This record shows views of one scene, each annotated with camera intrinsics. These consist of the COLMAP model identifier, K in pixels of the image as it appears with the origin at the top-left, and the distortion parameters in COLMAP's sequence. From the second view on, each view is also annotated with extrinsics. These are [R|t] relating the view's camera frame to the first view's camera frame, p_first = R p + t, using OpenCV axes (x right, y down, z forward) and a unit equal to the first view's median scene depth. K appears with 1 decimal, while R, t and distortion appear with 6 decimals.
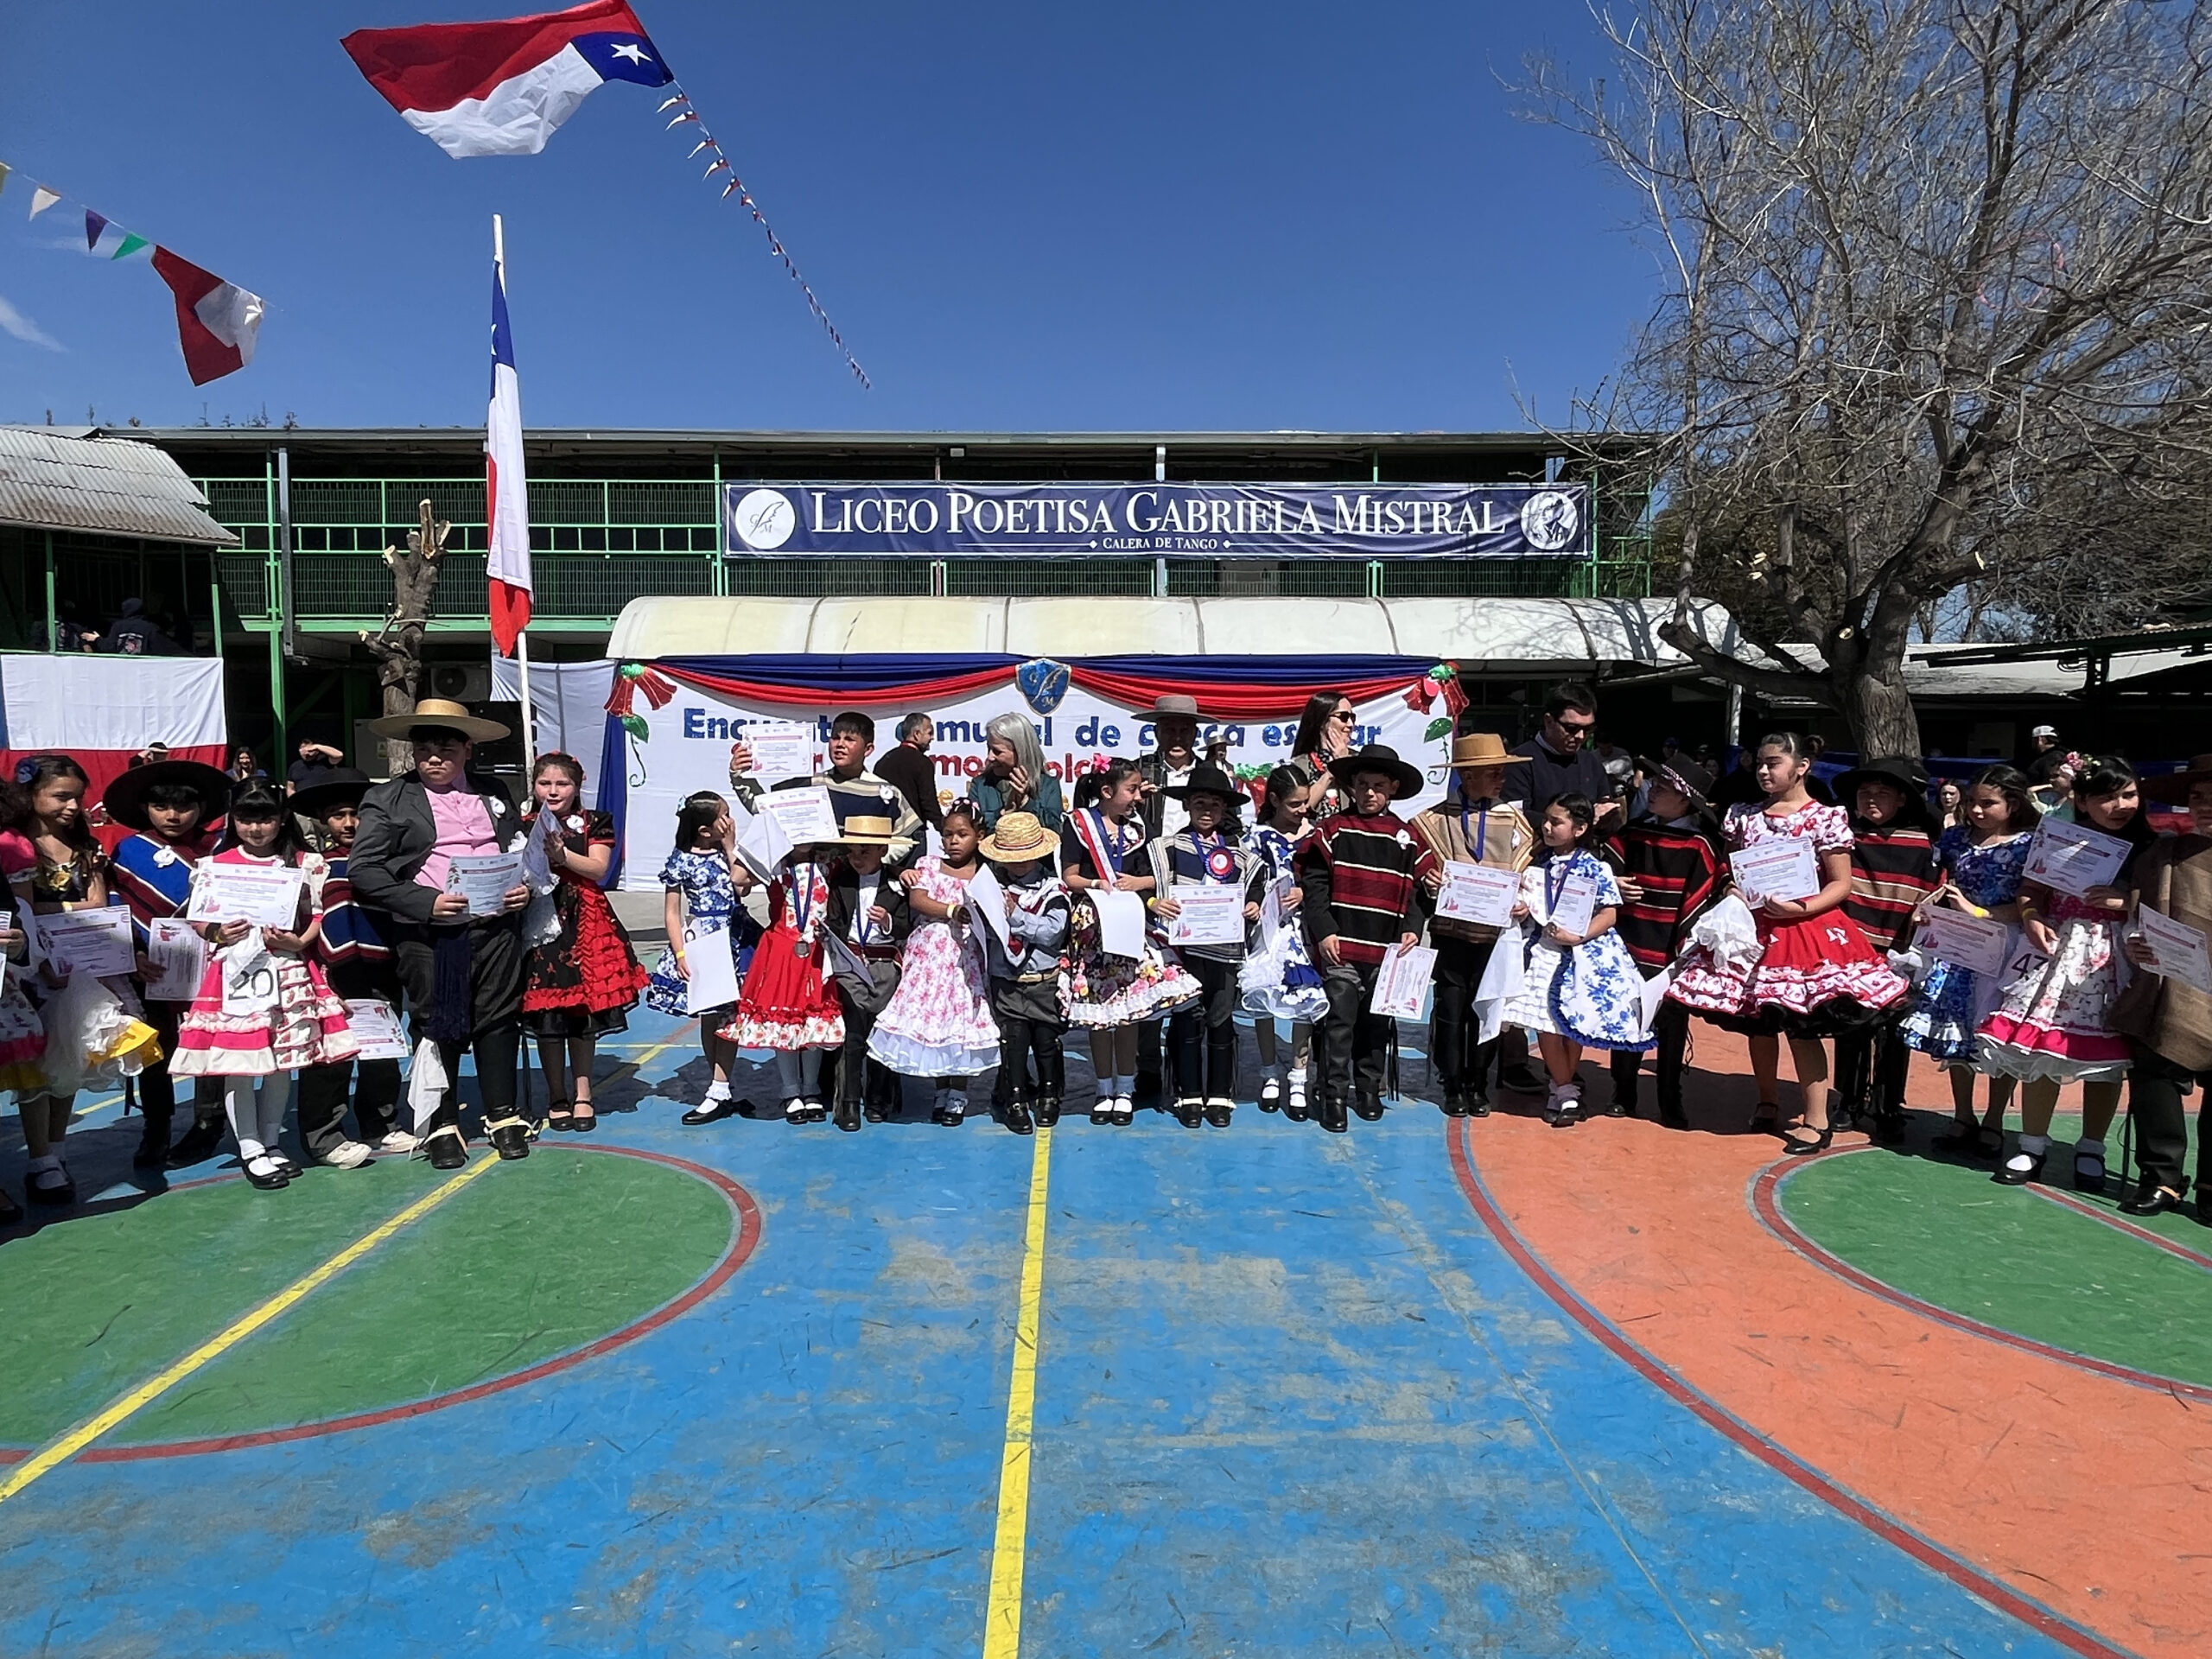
lens RADIAL K [[1329.3, 0, 1110.1], [0, 1329.3, 835.2], [0, 0, 1]] dist [0.001471, -0.000766]
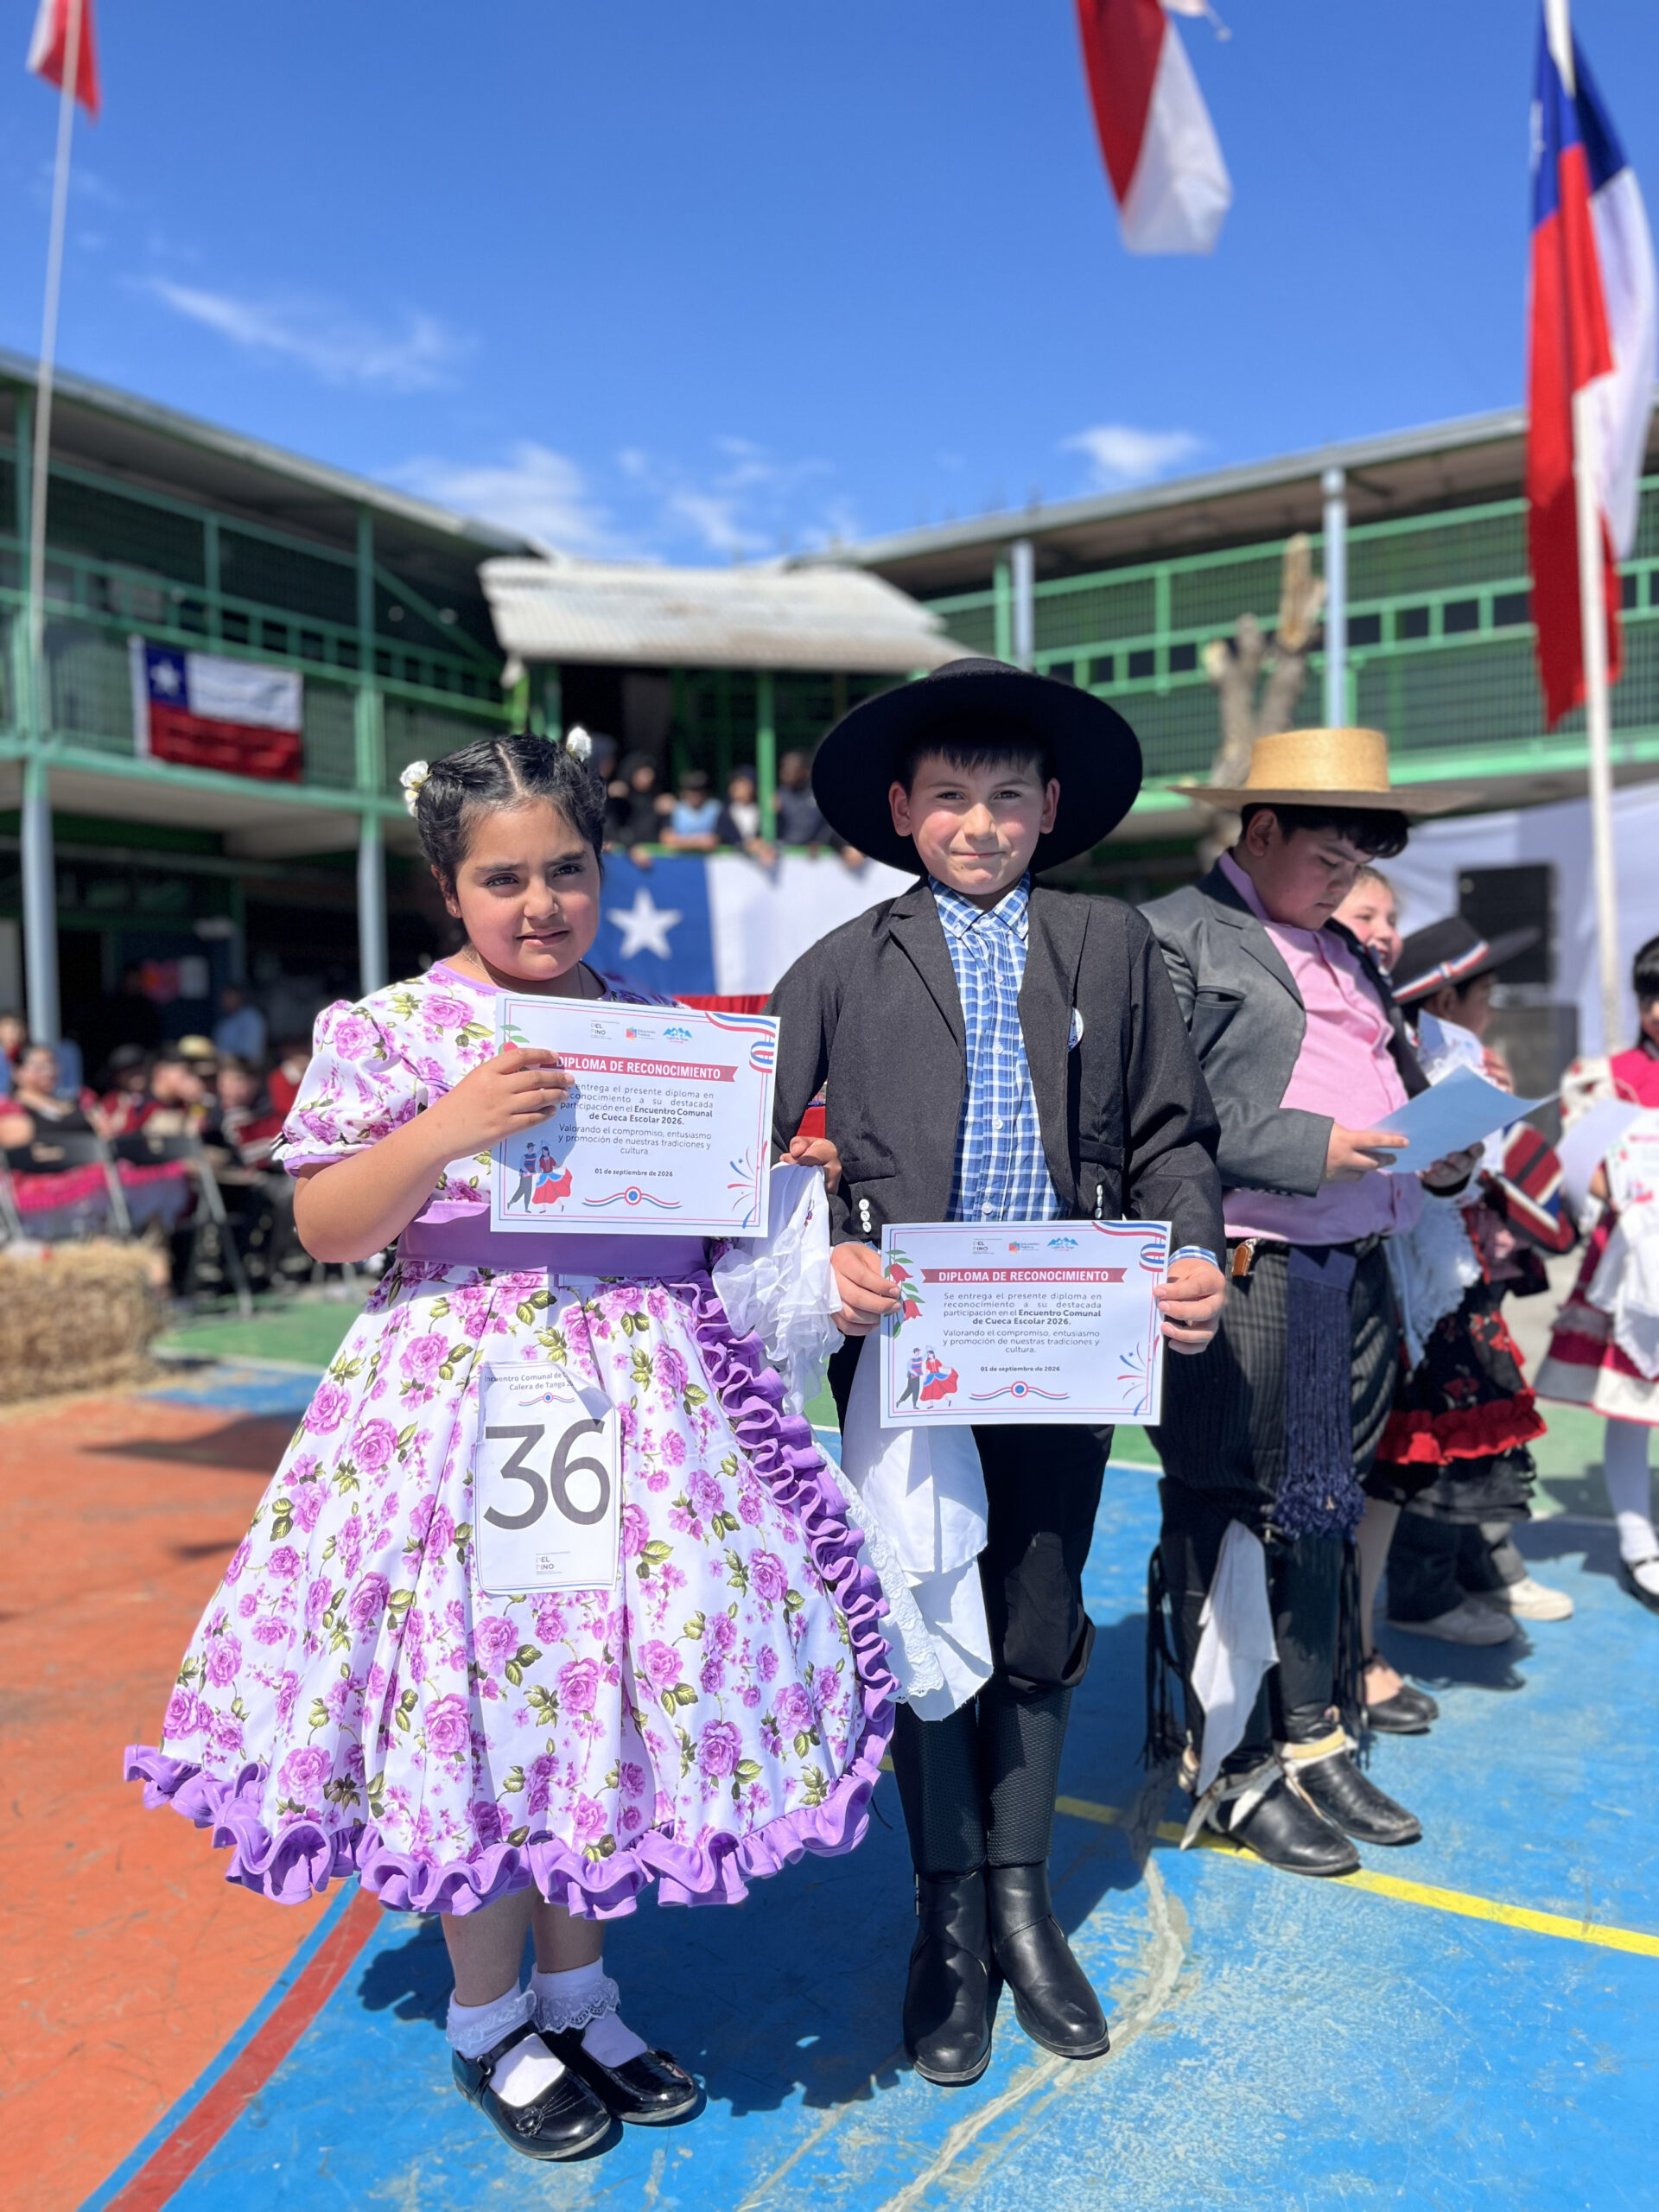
lens RADIAL K [[1703.5, 0, 833.4], [0, 1703.5, 1104.1], [0, 0, 1]] dist [0.042840, -0.051916]
pose [[0.838364, 0.004021, -0.545096, -0.230795], [-0.013007, 0.999836, -0.012630, 0.000640], [0.544955, 0.017679, 0.838279, 0.232521]]
